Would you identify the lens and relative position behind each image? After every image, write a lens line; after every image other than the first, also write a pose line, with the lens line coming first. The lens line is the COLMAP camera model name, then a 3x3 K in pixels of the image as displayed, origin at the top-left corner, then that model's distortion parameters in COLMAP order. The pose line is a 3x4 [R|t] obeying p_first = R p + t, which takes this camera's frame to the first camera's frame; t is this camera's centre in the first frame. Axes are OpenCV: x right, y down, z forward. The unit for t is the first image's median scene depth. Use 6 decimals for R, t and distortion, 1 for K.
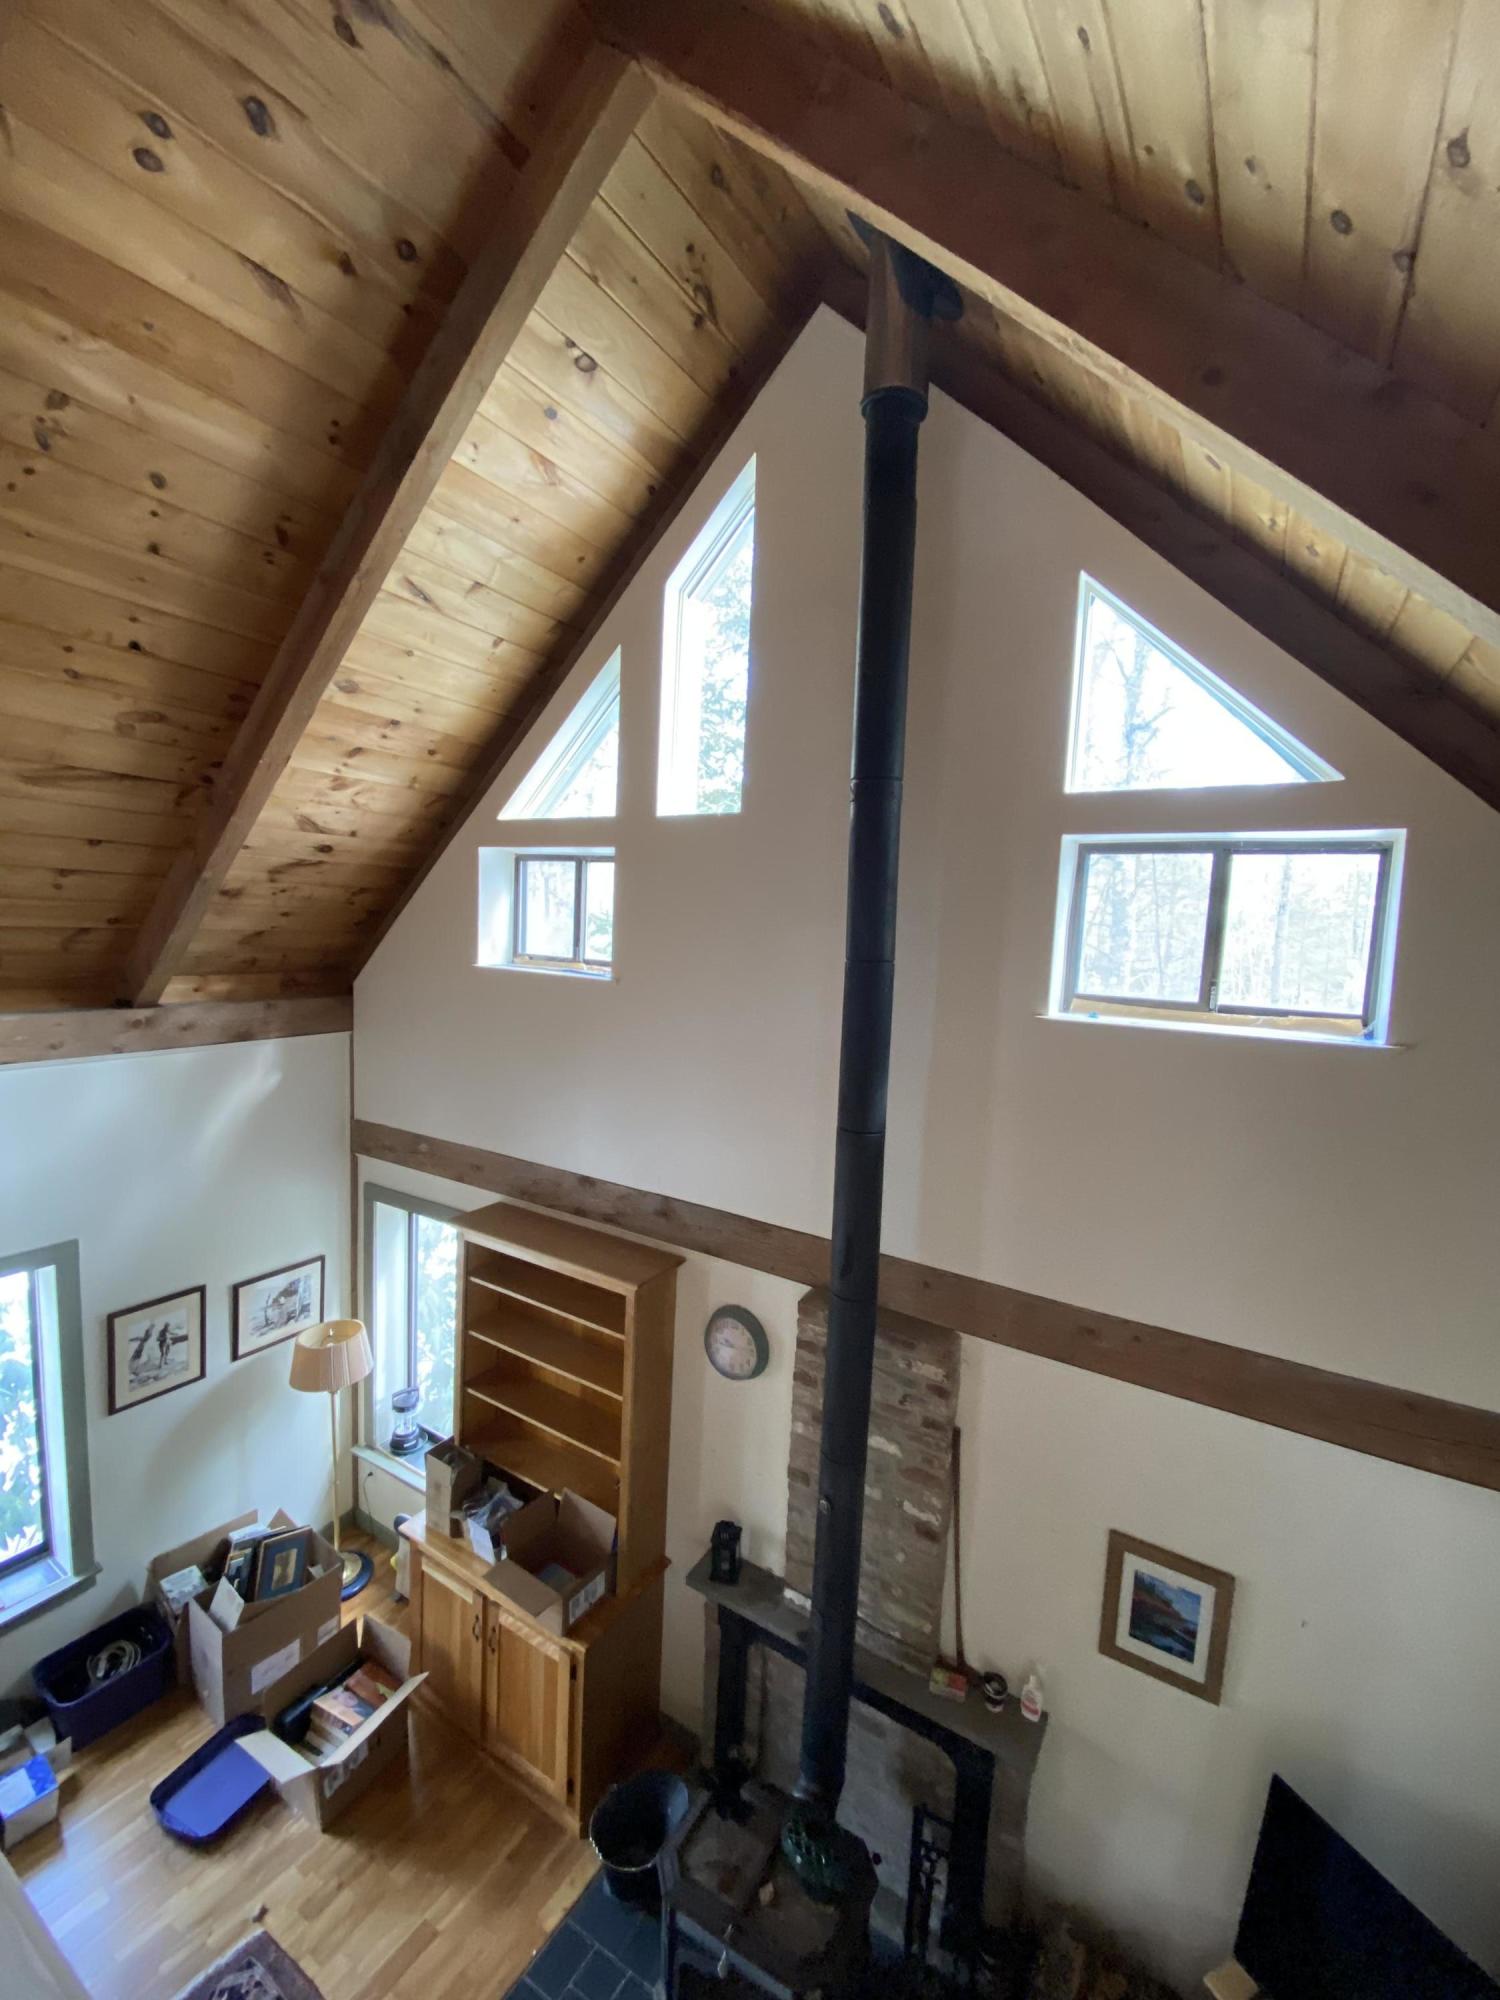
lens RADIAL K [[823.0, 0, 741.7], [0, 823.0, 991.2], [0, 0, 1]] dist [0.024000, -0.023650]
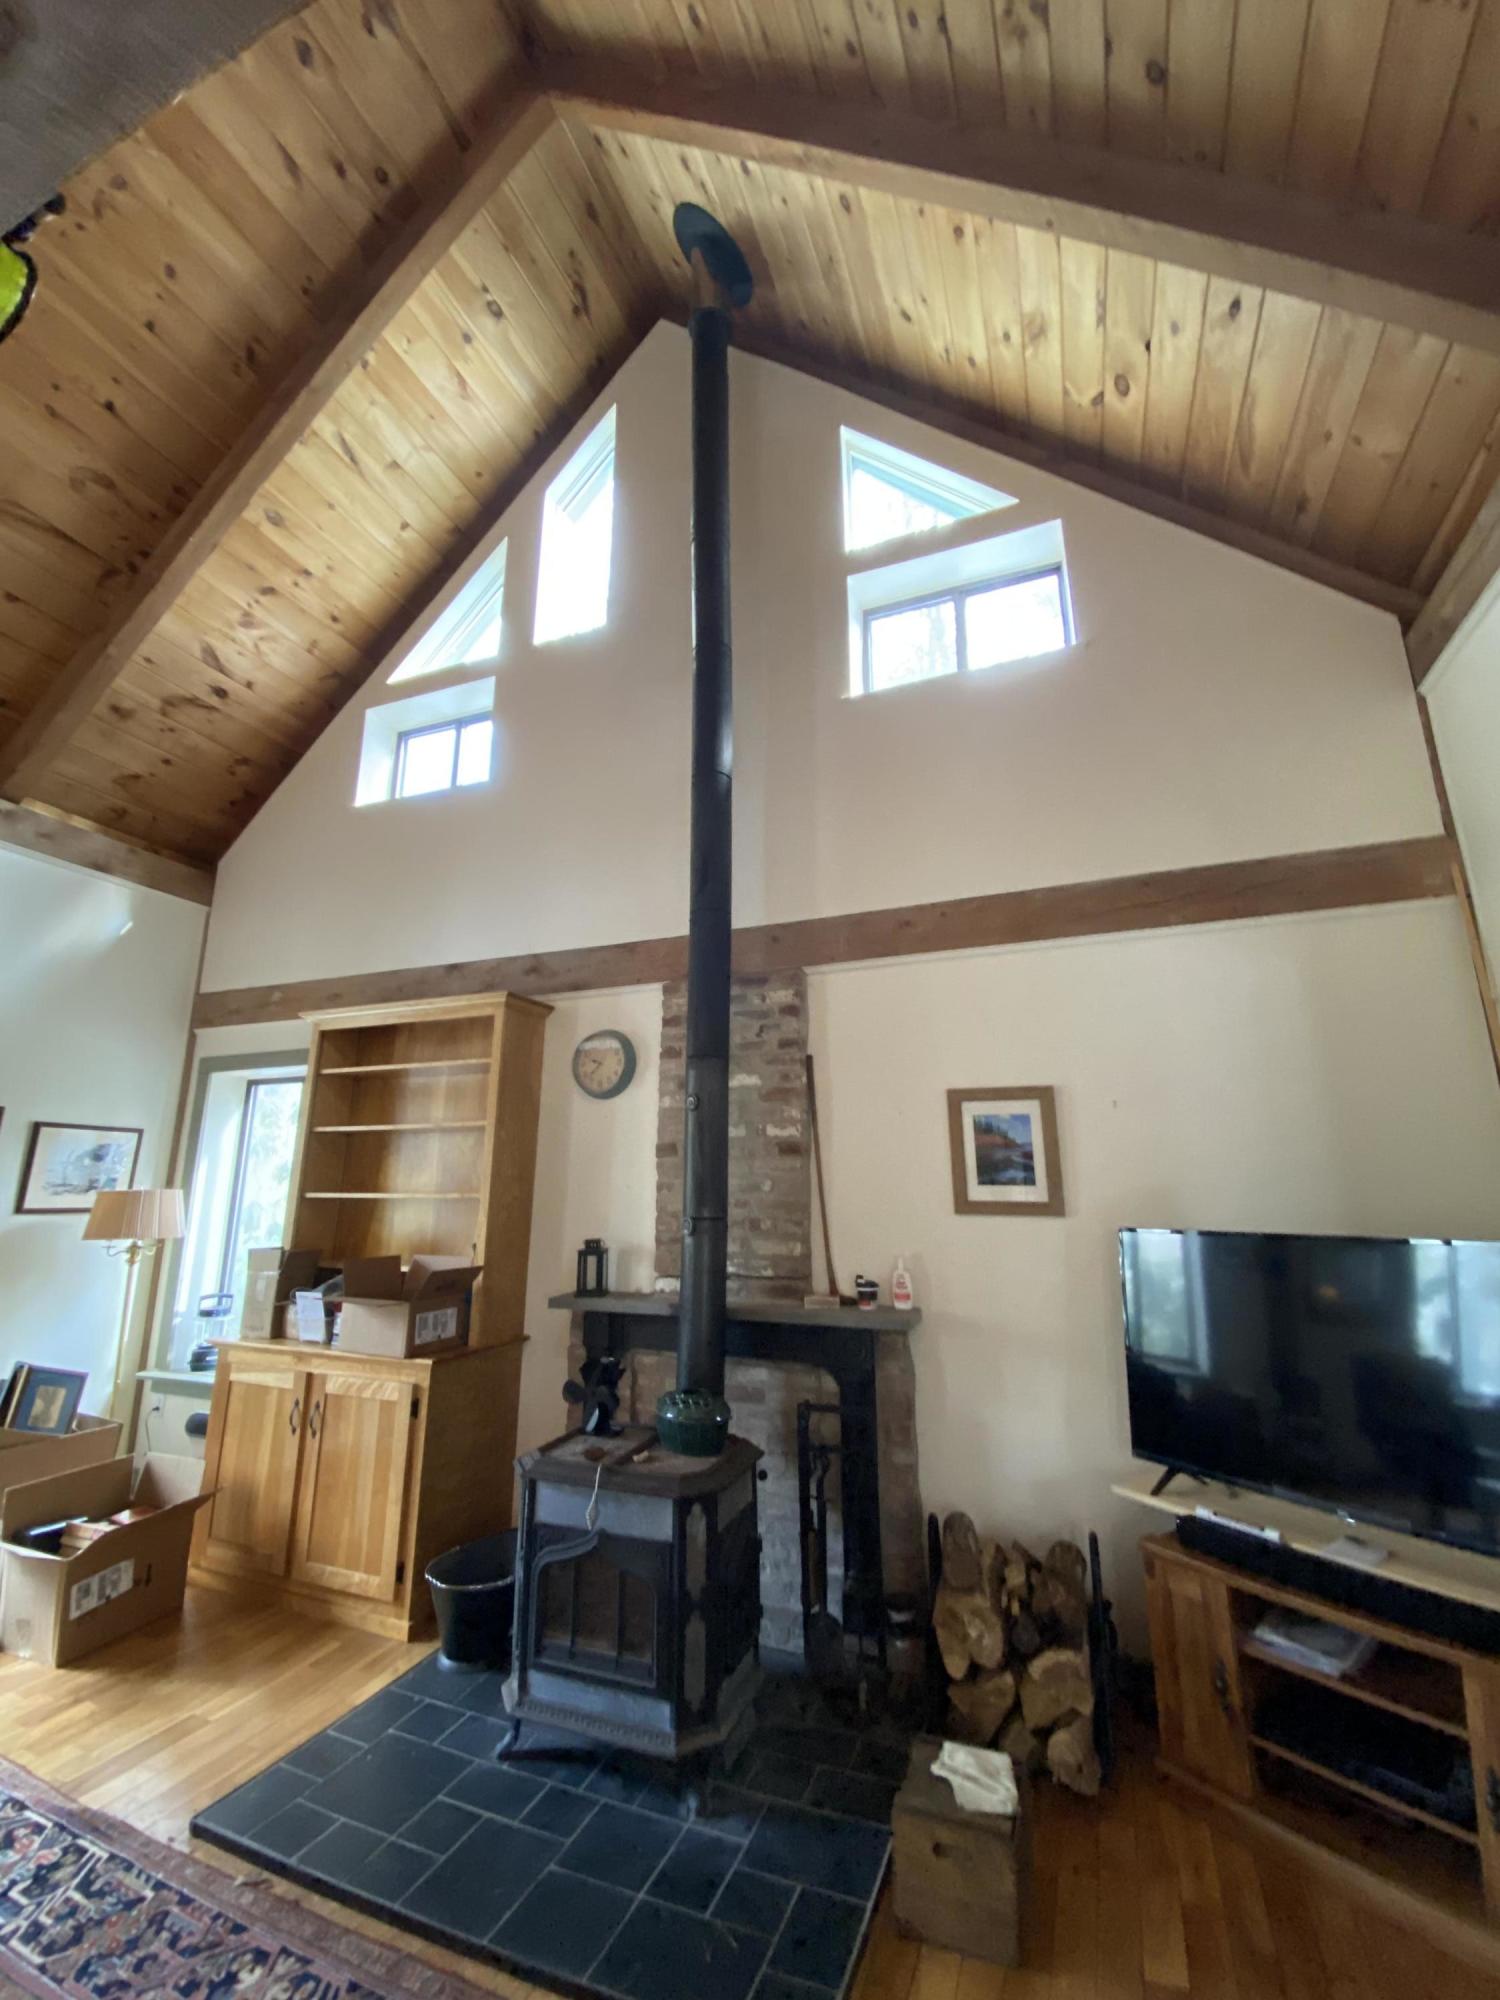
lens RADIAL K [[823.0, 0, 741.7], [0, 823.0, 991.2], [0, 0, 1]] dist [0.024000, -0.023650]
pose [[0.984743, 0.001565, 0.174010, -0.015232], [0.053298, 0.949190, -0.310157, 0.712958], [-0.165654, 0.314699, 0.934625, -0.021736]]
